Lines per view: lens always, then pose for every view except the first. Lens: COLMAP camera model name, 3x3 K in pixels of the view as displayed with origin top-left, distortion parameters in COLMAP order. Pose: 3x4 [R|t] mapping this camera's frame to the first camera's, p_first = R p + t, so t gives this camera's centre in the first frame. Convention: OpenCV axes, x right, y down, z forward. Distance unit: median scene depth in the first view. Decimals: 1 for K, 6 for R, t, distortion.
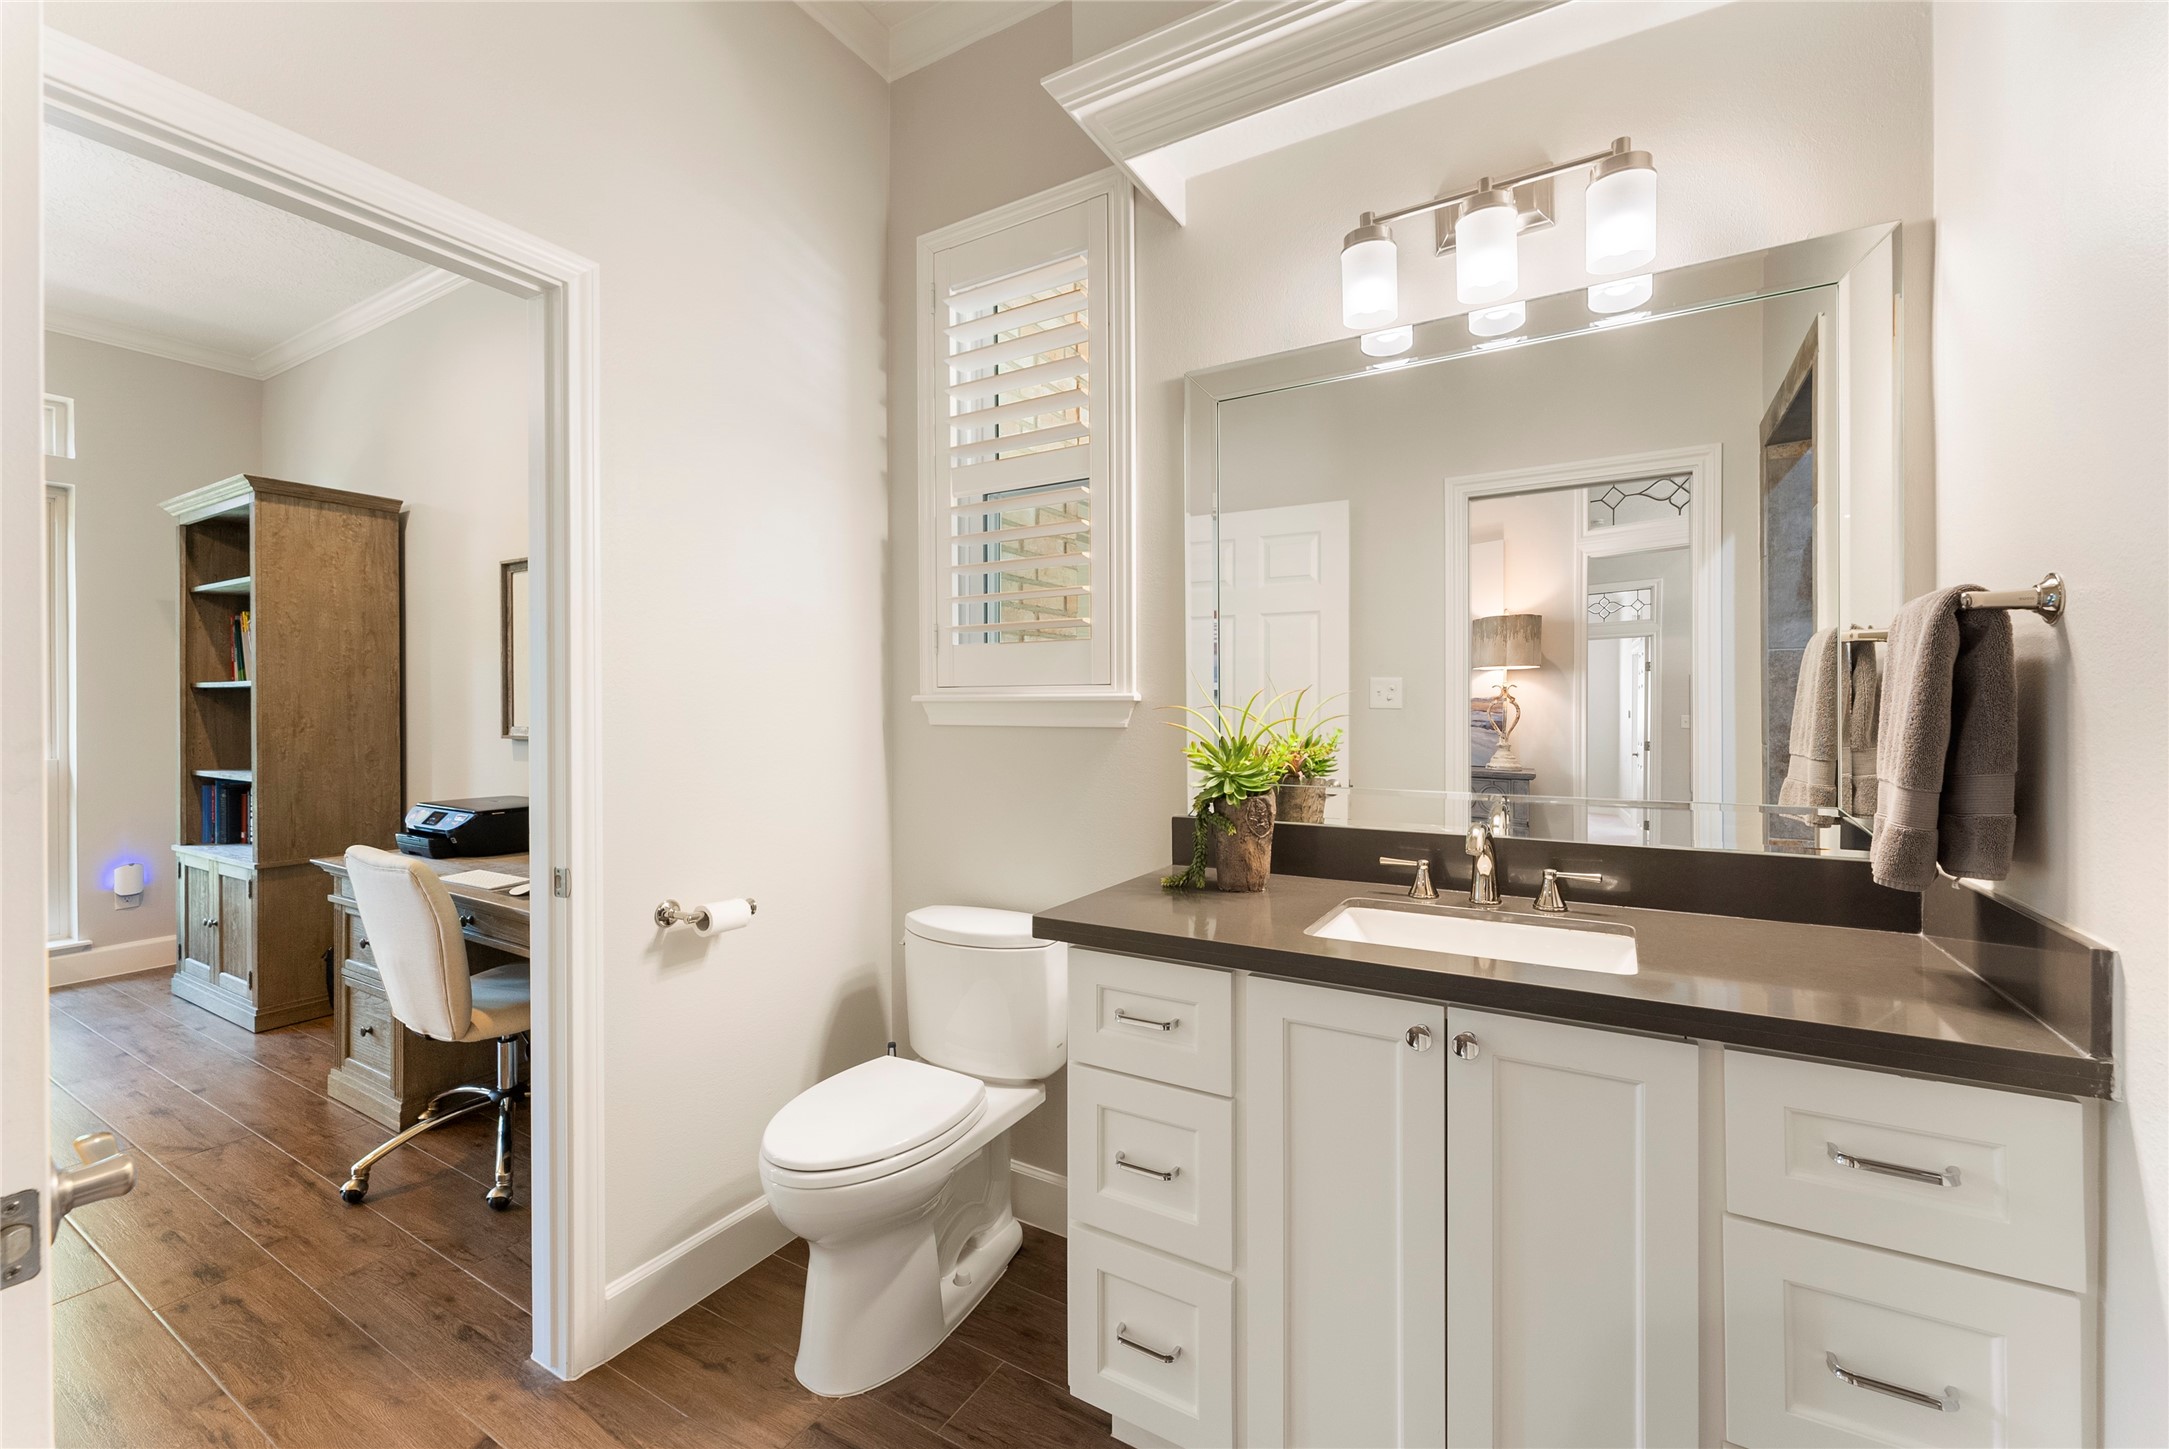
lens RADIAL K [[888.6, 0, 1085.9], [0, 888.6, 709.0], [0, 0, 1]] dist [0.002195, -0.000105]
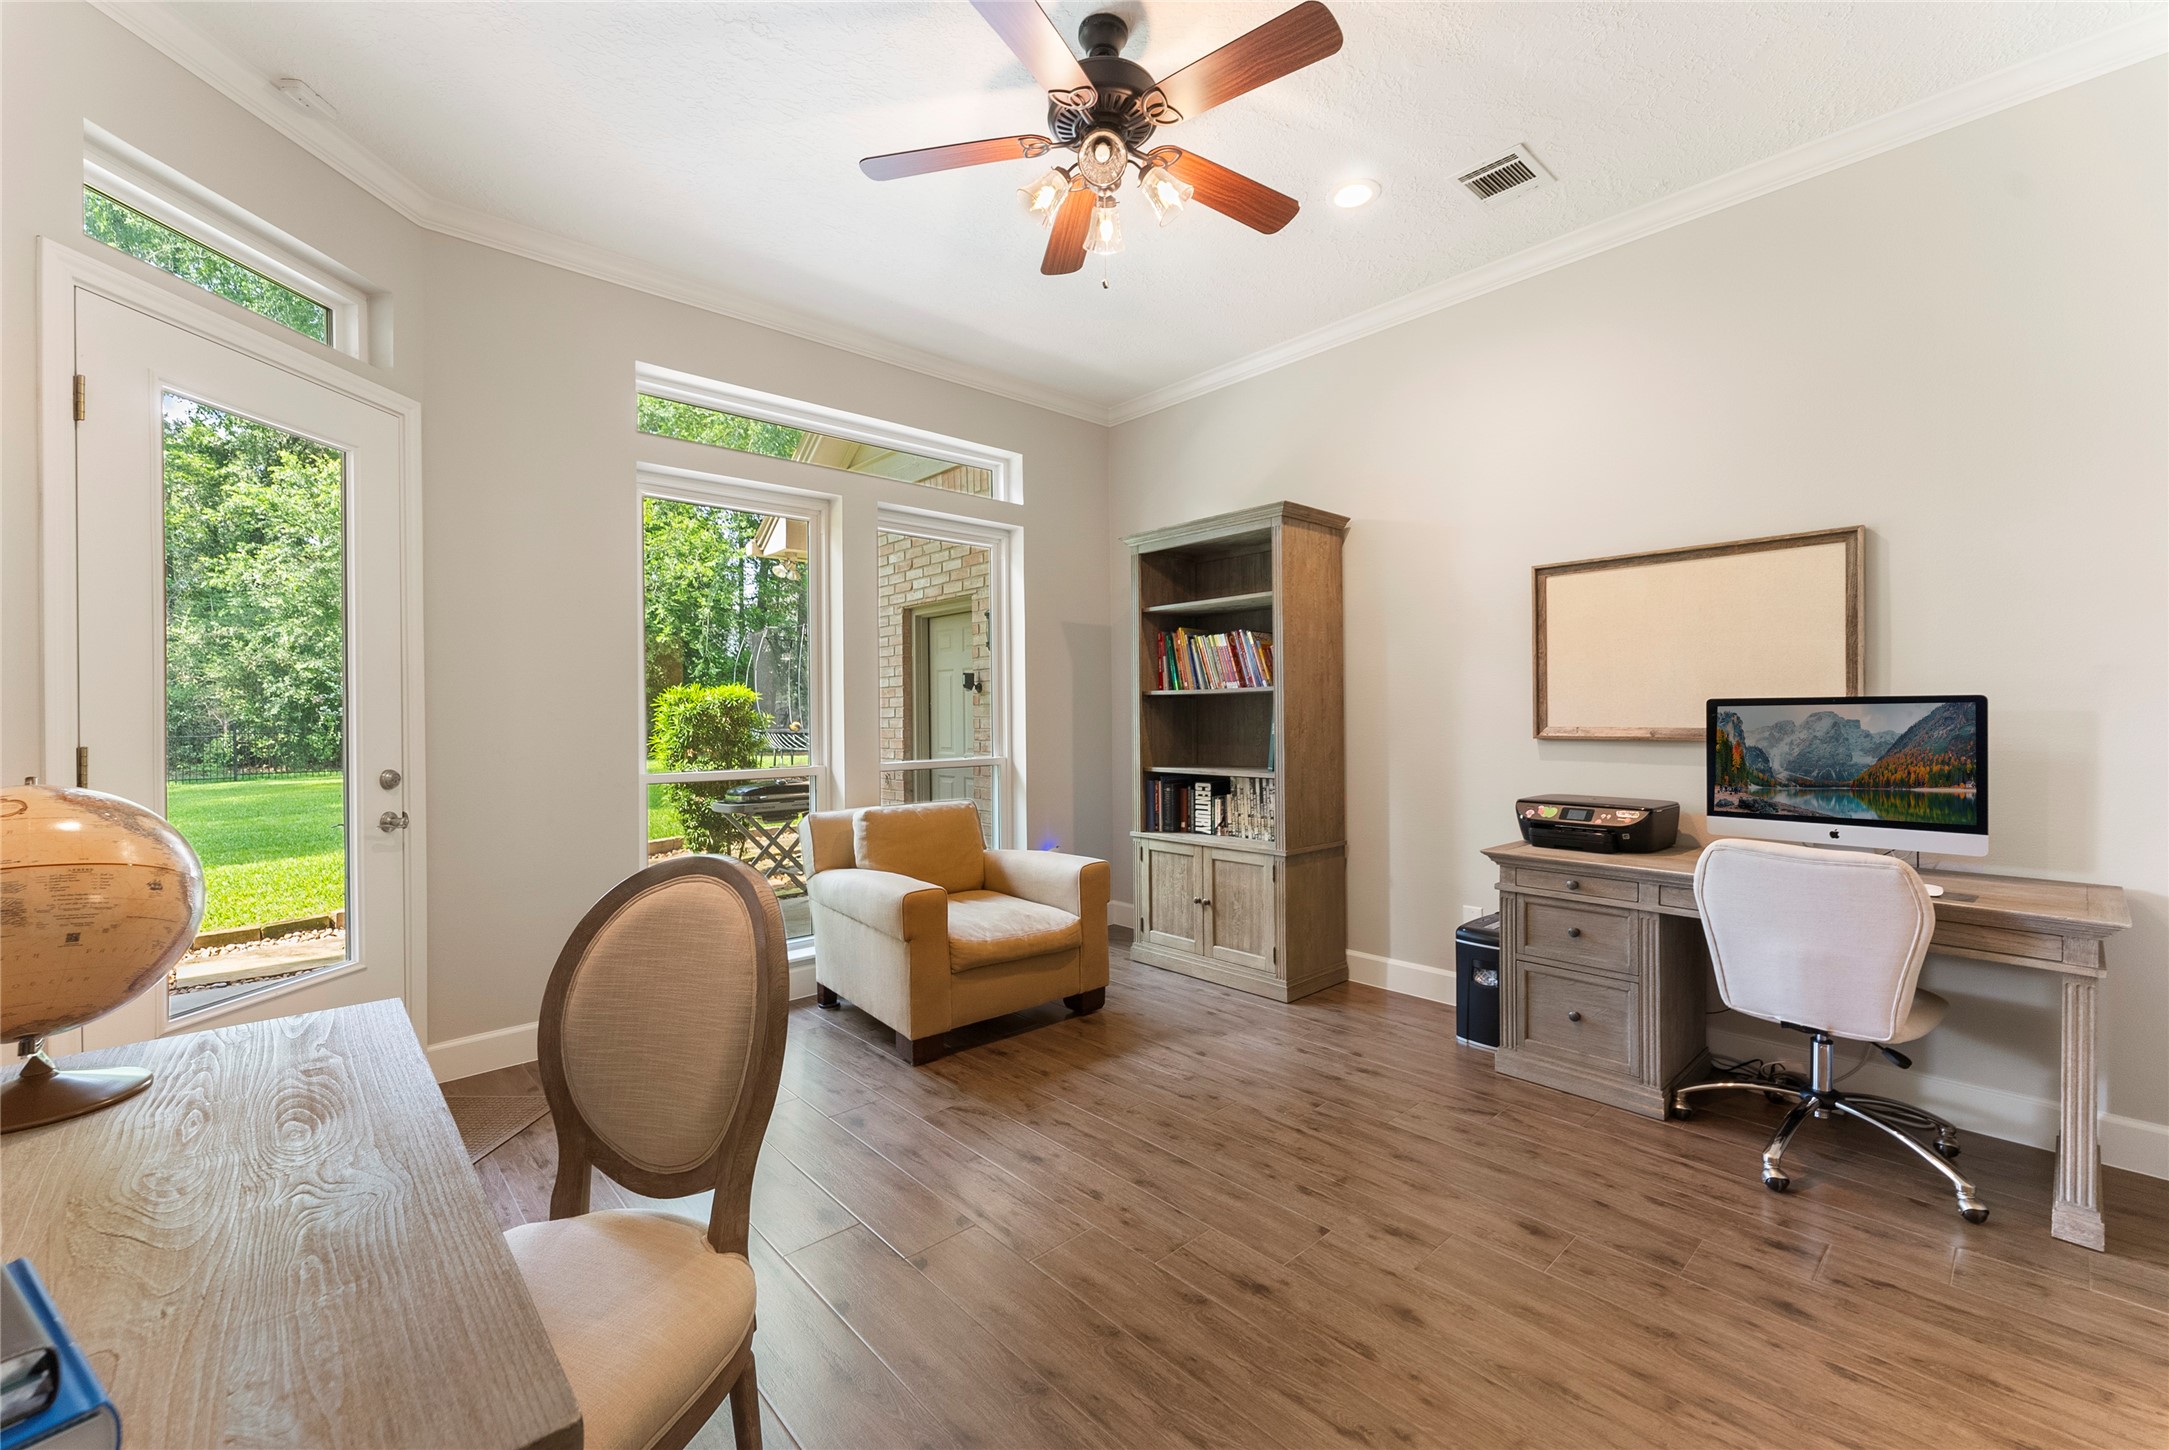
lens RADIAL K [[878.4, 0, 1084.0], [0, 878.4, 720.3], [0, 0, 1]] dist [-0.000499, -0.000037]
pose [[0.956350, -0.005174, -0.292179, -0.802143], [0.005768, 0.999983, 0.001172, 0.007361], [0.292168, -0.002807, 0.956363, -0.113807]]
